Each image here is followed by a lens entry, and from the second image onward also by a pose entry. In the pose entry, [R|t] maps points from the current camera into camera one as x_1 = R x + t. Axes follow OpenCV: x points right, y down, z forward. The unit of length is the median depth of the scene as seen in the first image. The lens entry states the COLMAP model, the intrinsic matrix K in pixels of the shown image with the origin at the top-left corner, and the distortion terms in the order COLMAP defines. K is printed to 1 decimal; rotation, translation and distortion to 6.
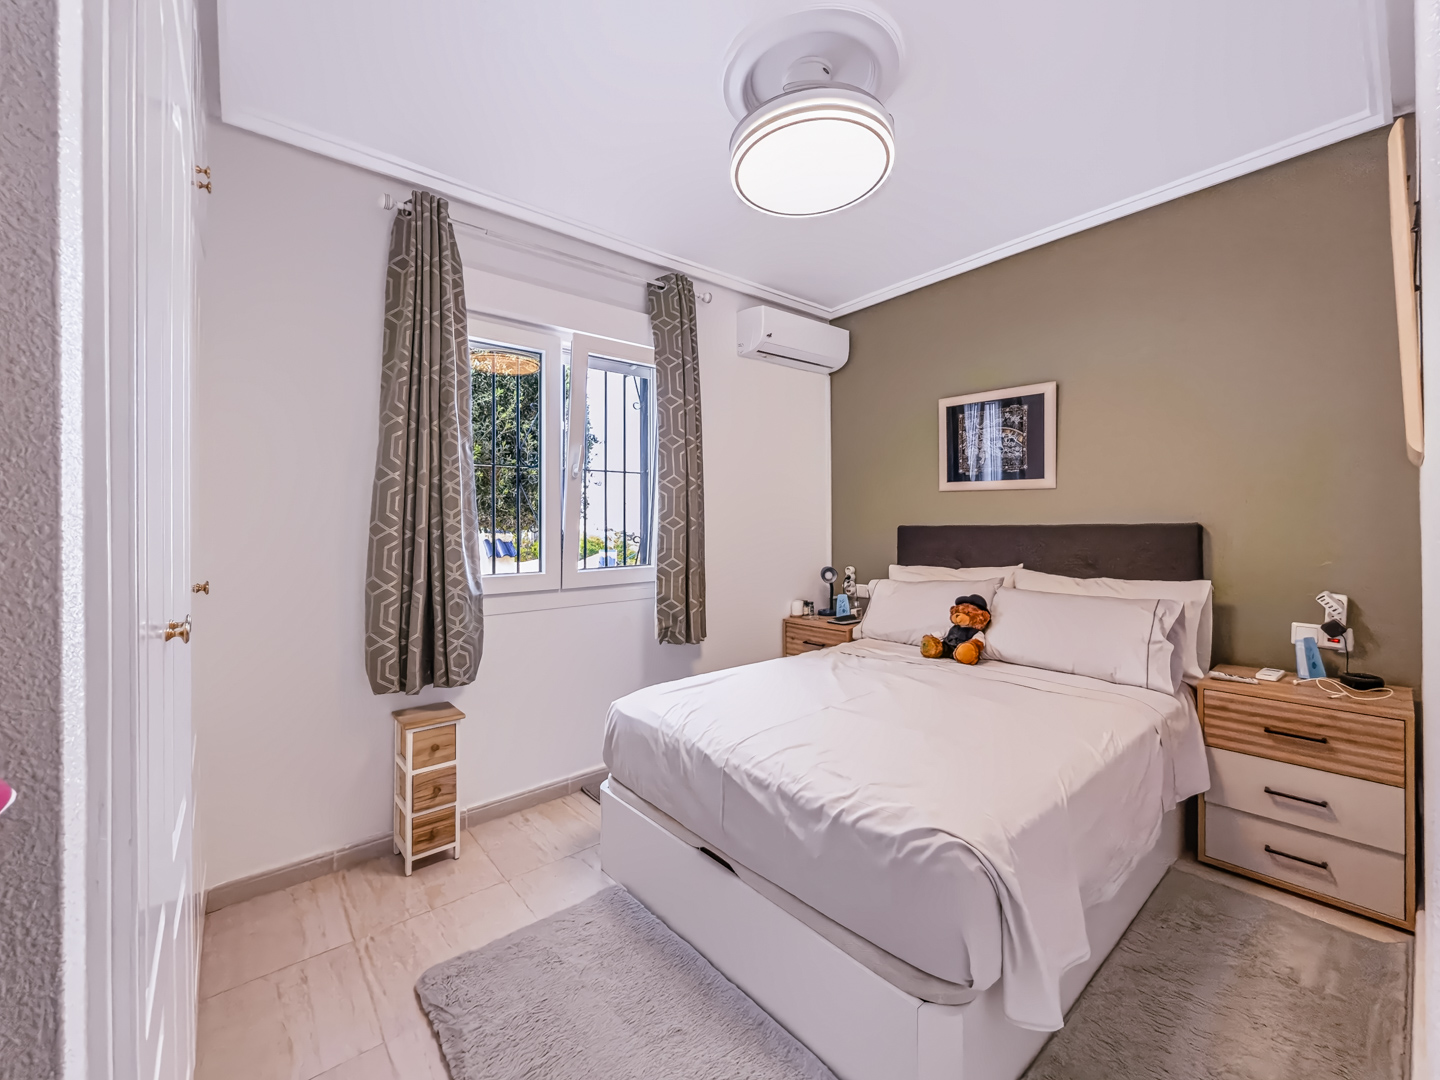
lens RADIAL K [[610.5, 0, 714.9], [0, 610.5, 530.3], [0, 0, 1]] dist [-0.000008, -0.000508]
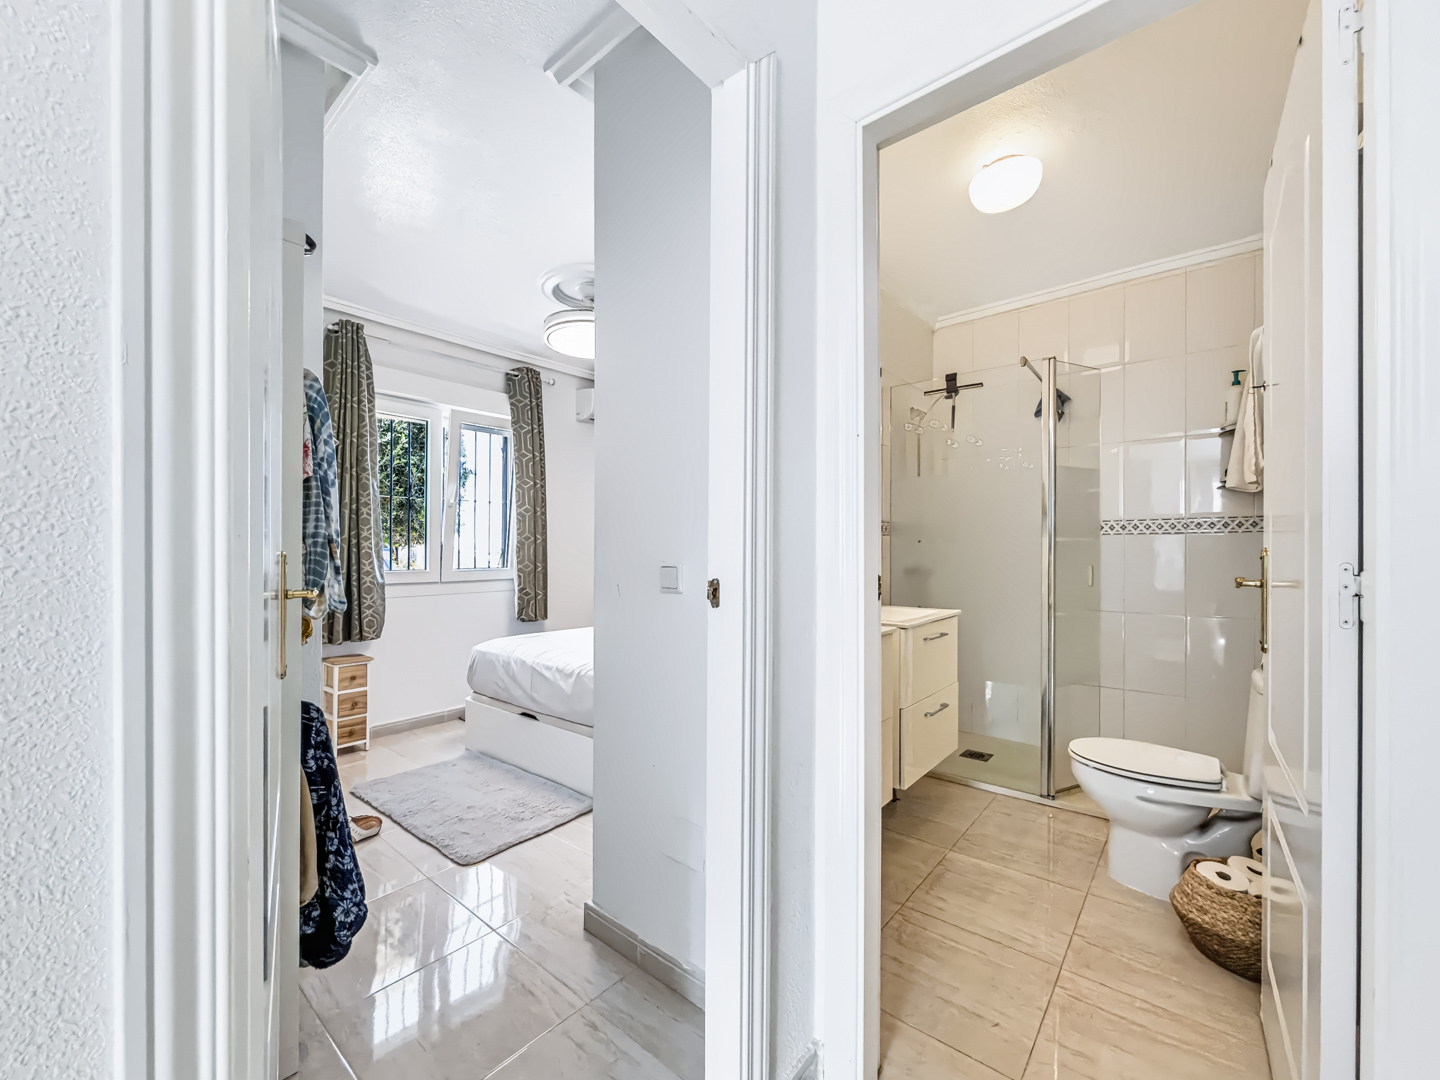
lens RADIAL K [[610.5, 0, 728.0], [0, 610.5, 552.7], [0, 0, 1]] dist [-0.000008, -0.000508]
pose [[0.981961, 0.007218, 0.188944, 0.176884], [-0.006547, 0.999970, -0.004176, 0.033417], [-0.188968, 0.002863, 0.981979, -0.681542]]
